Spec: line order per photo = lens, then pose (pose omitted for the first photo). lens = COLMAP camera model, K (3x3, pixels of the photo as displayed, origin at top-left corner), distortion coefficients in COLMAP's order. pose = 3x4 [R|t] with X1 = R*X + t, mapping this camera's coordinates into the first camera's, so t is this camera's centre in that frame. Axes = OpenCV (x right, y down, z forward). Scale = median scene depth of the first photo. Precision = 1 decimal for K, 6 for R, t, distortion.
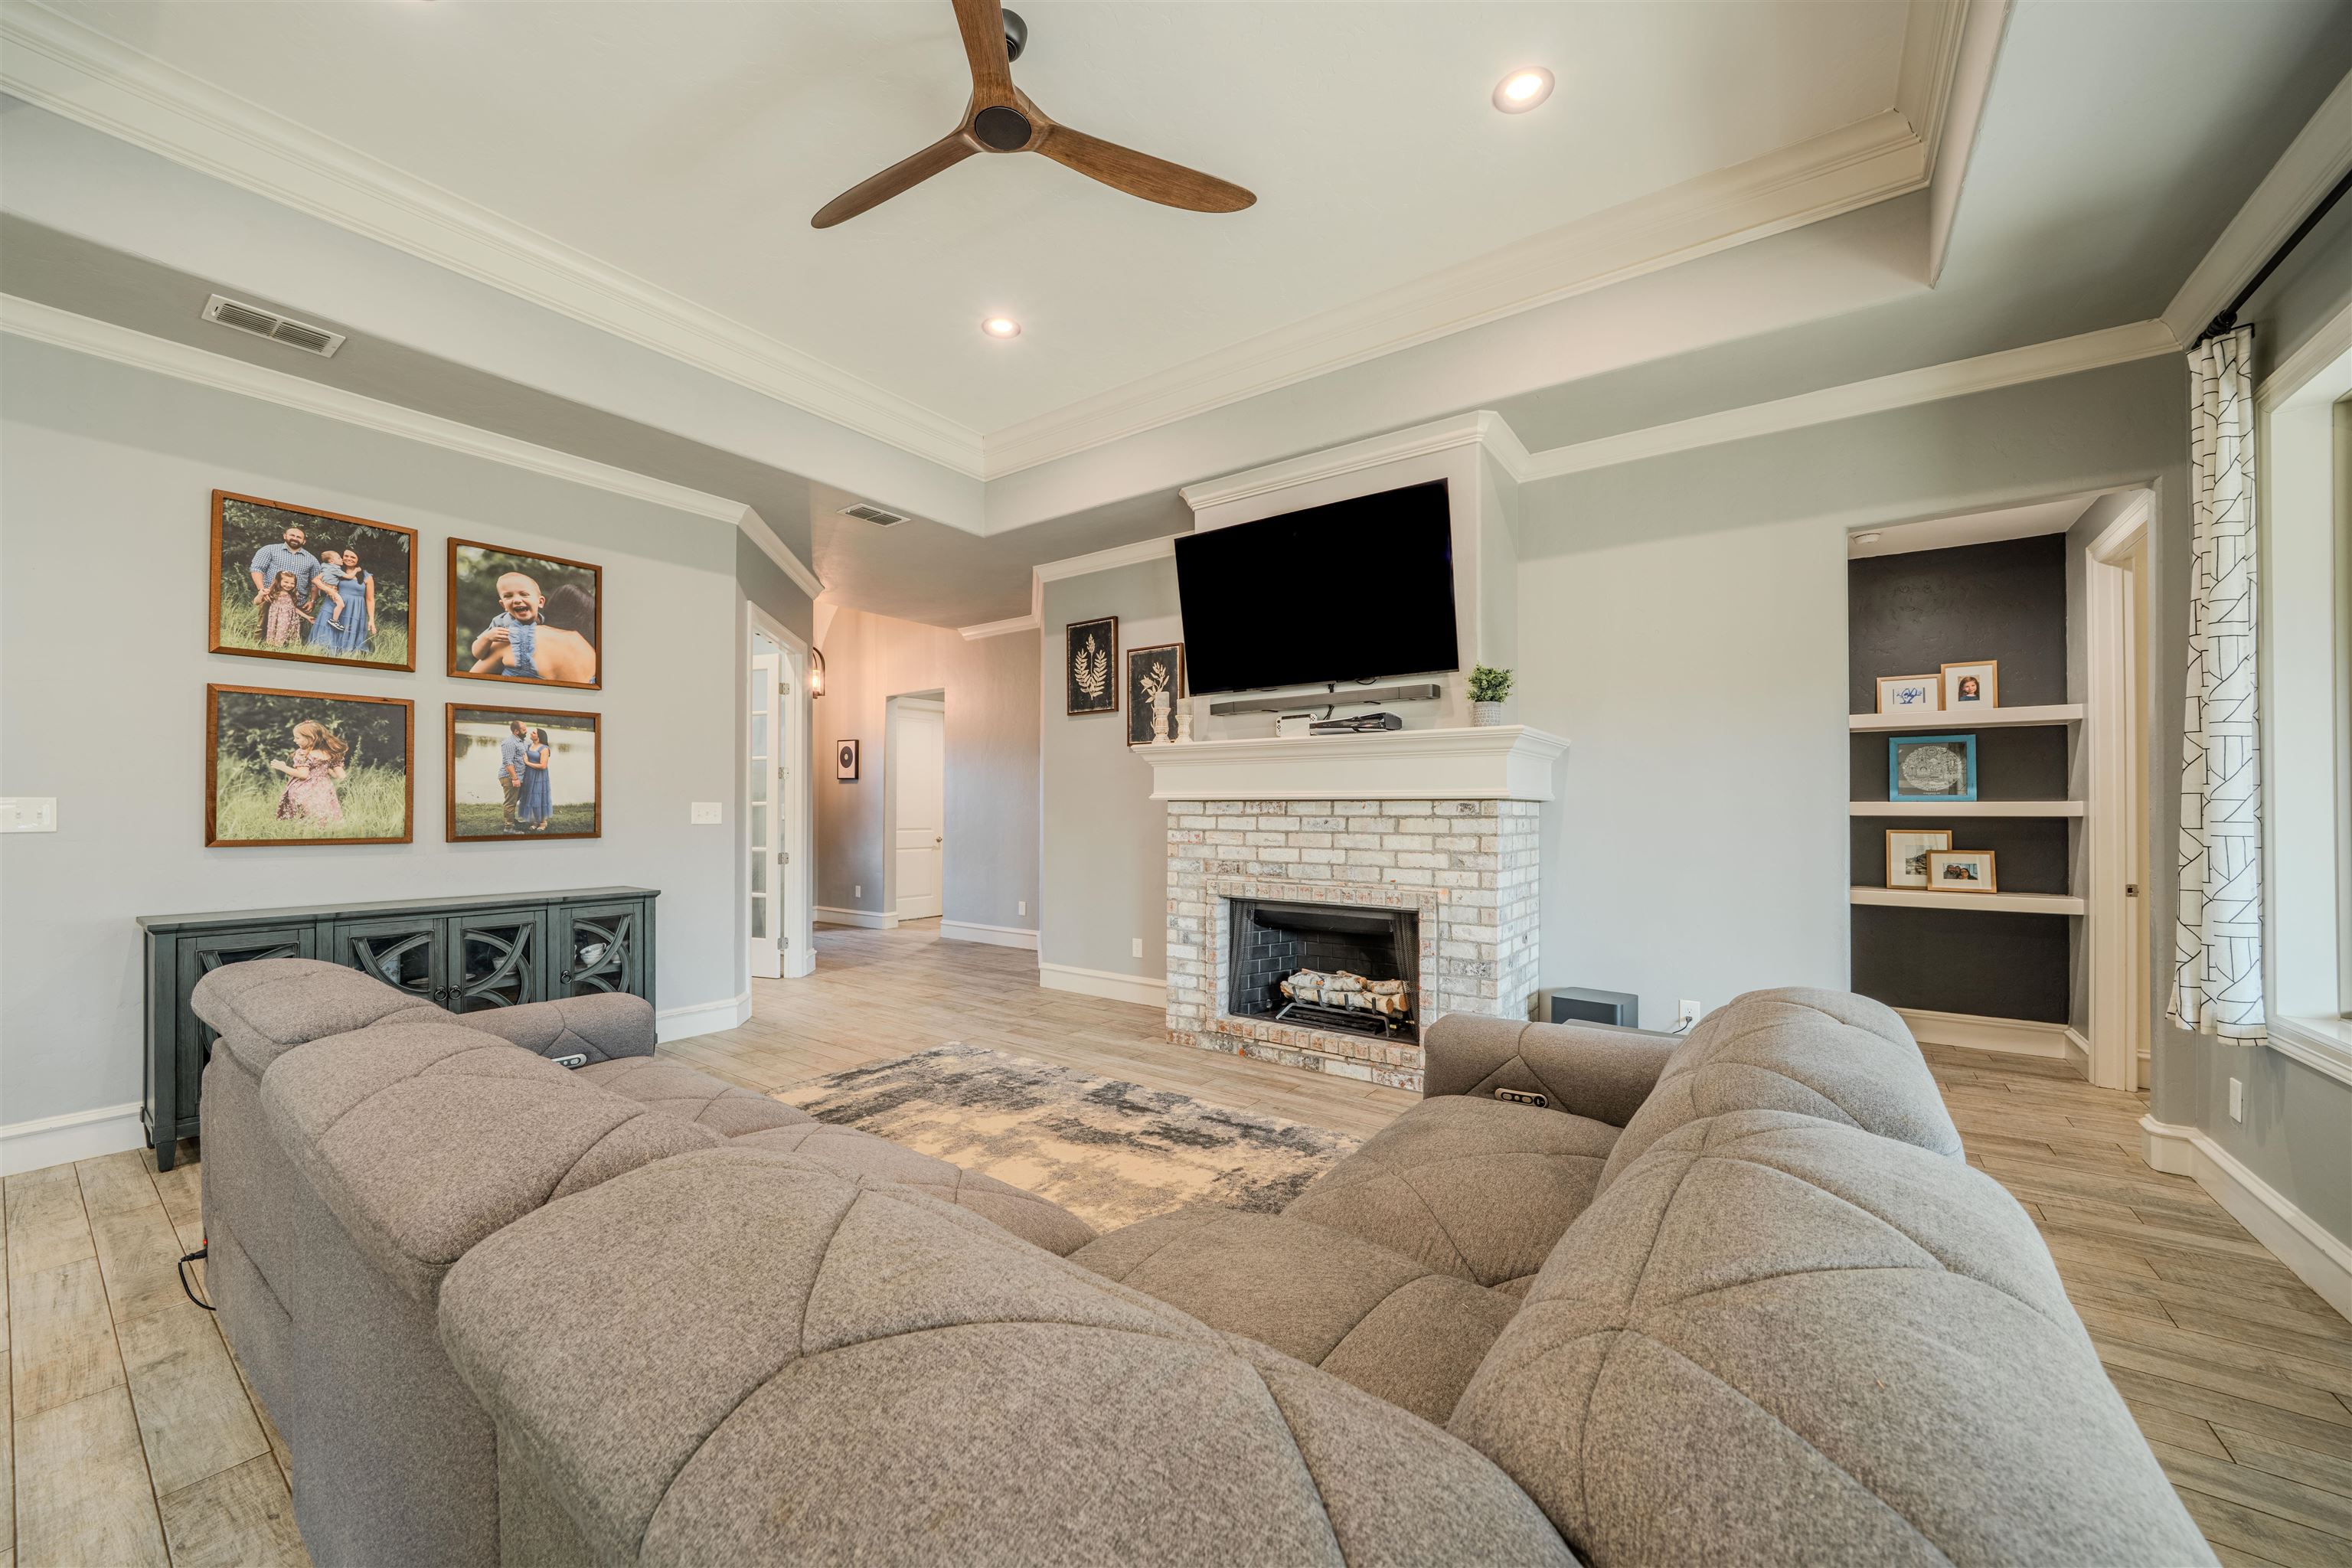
lens RADIAL K [[879.7, 0, 1150.8], [0, 879.7, 801.7], [0, 0, 1]] dist [-0.017809, 0.002808]
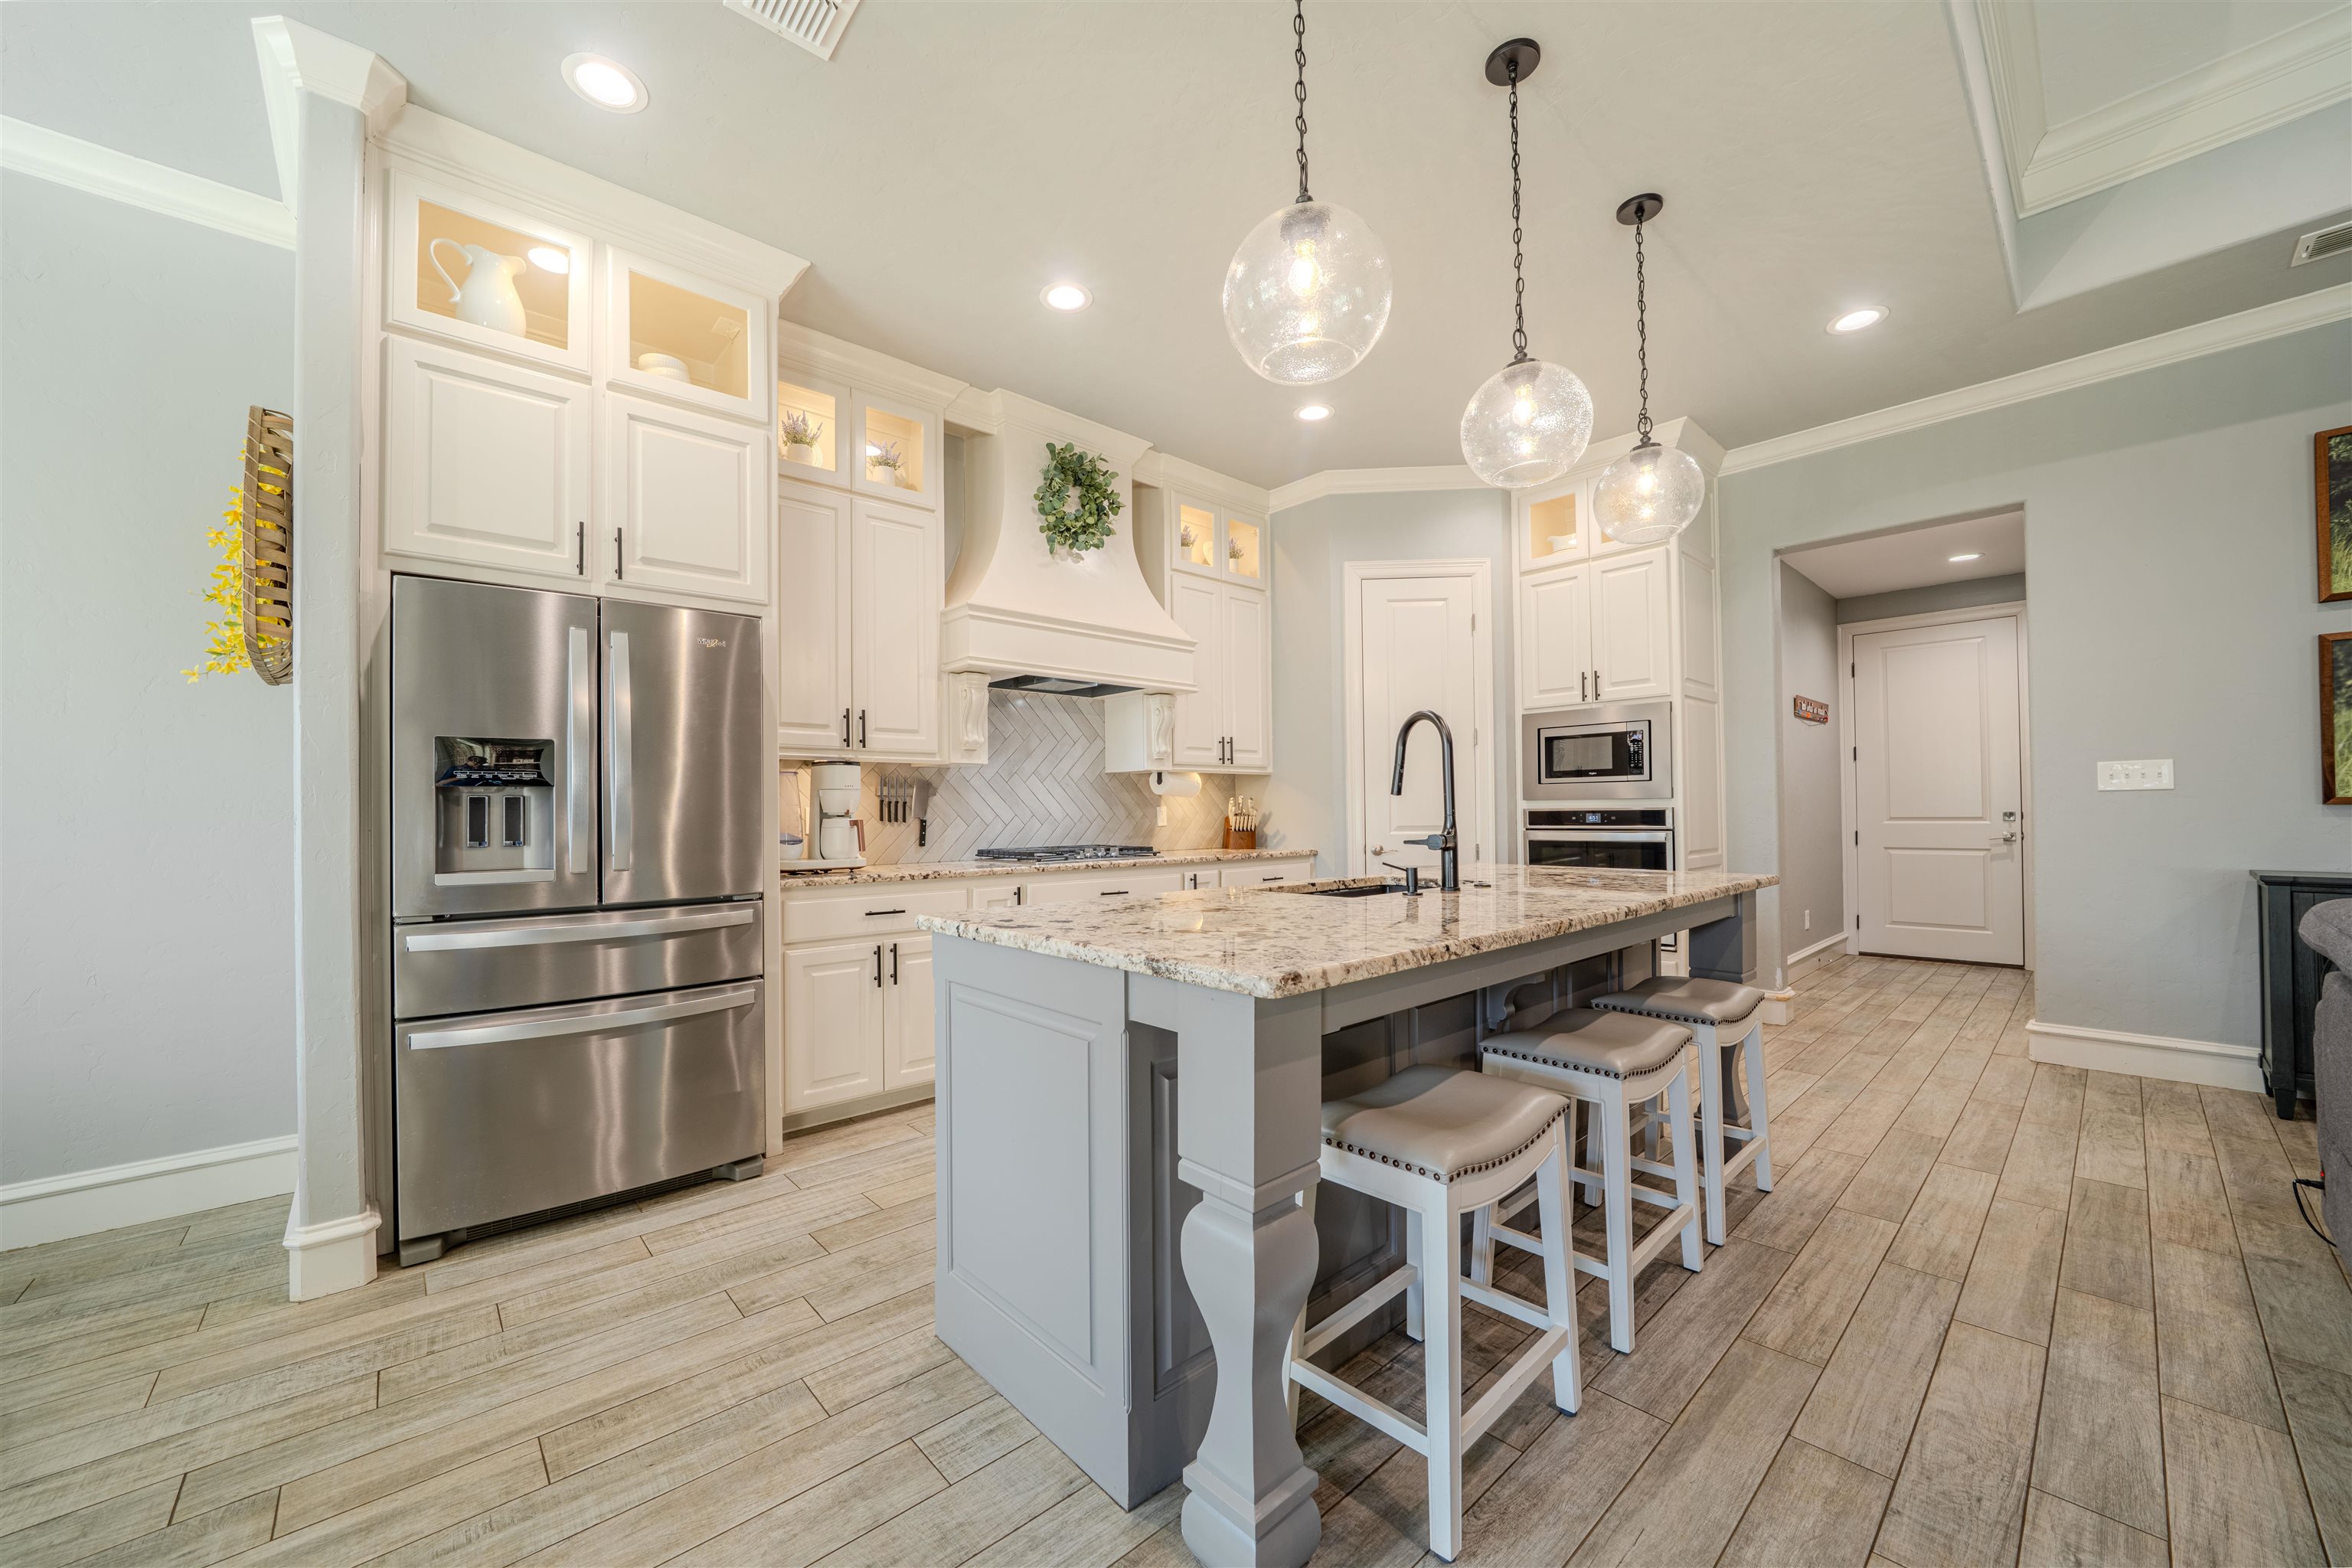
lens RADIAL K [[879.7, 0, 1148.6], [0, 879.7, 800.2], [0, 0, 1]] dist [-0.017809, 0.002808]
pose [[-0.204661, -0.009135, -0.978790, 0.109124], [0.019083, 0.999729, -0.013321, 0.033600], [0.978647, -0.021404, -0.204431, -0.083785]]
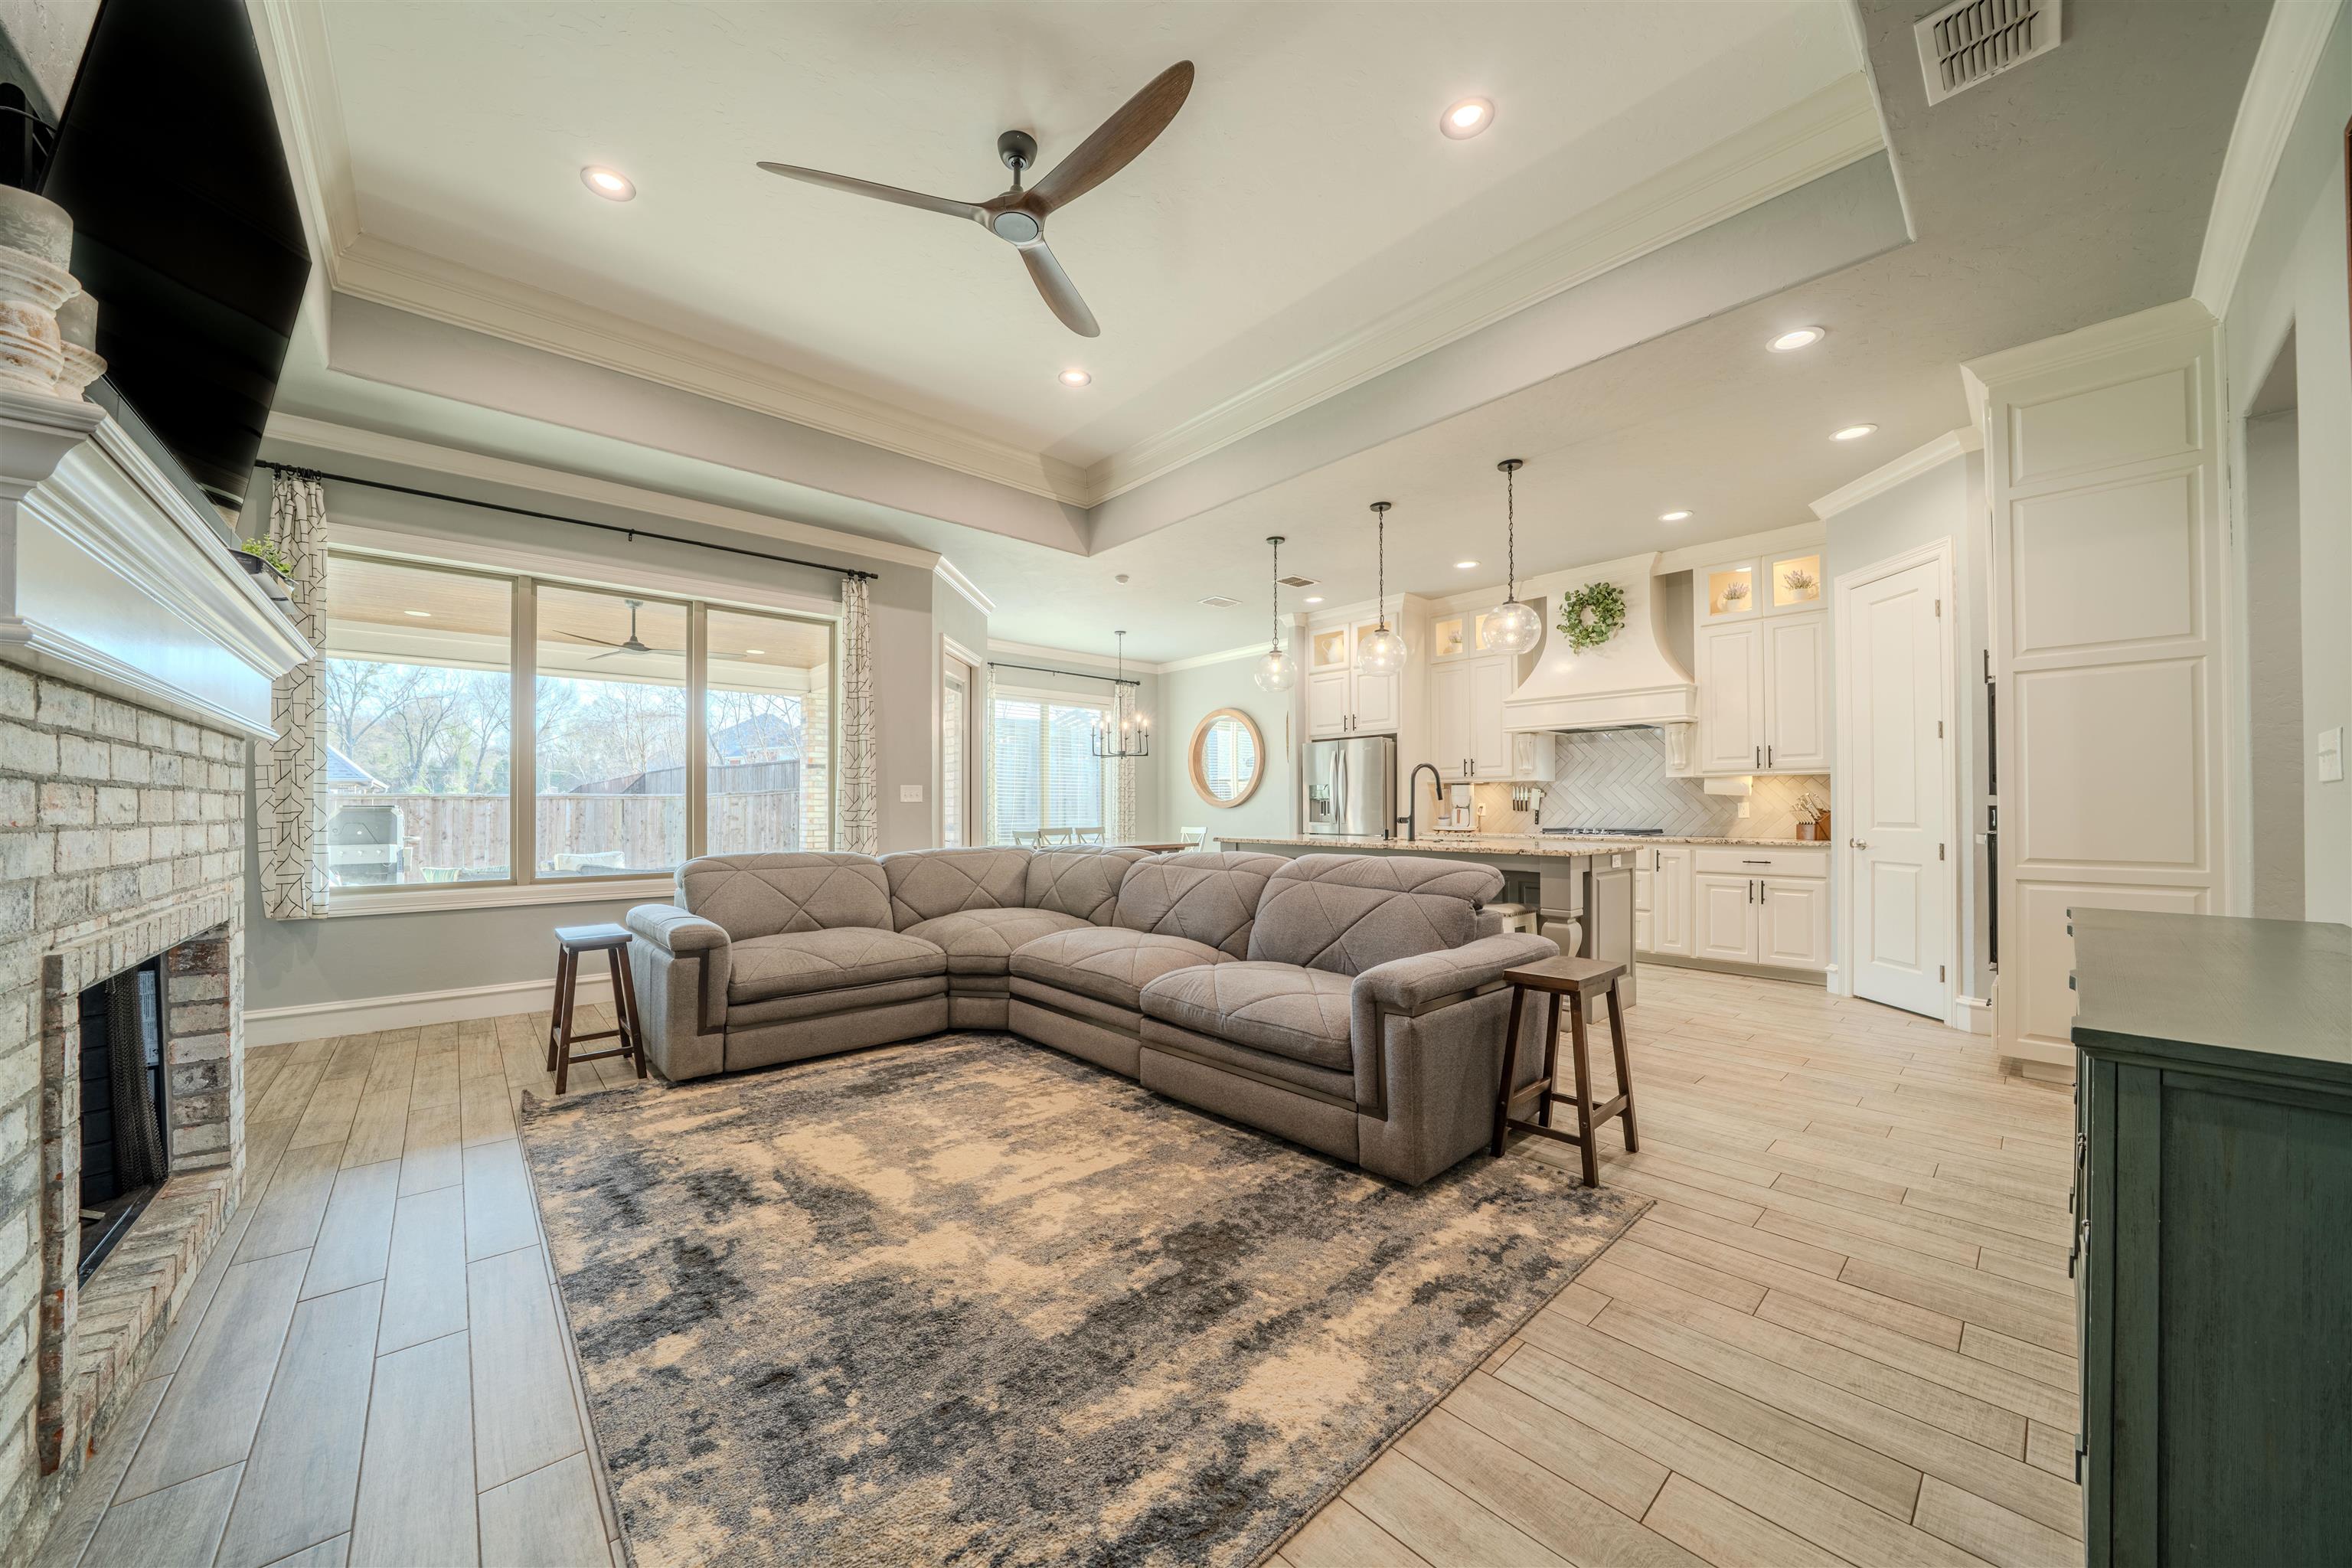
lens RADIAL K [[820.9, 0, 1156.8], [0, 820.9, 802.3], [0, 0, 1]] dist [-0.022225, 0.001498]
pose [[-0.978674, 0.001725, 0.205415, -0.444469], [-0.001805, 0.999854, -0.016997, 0.055325], [-0.205414, -0.017005, -0.978527, 1.521361]]
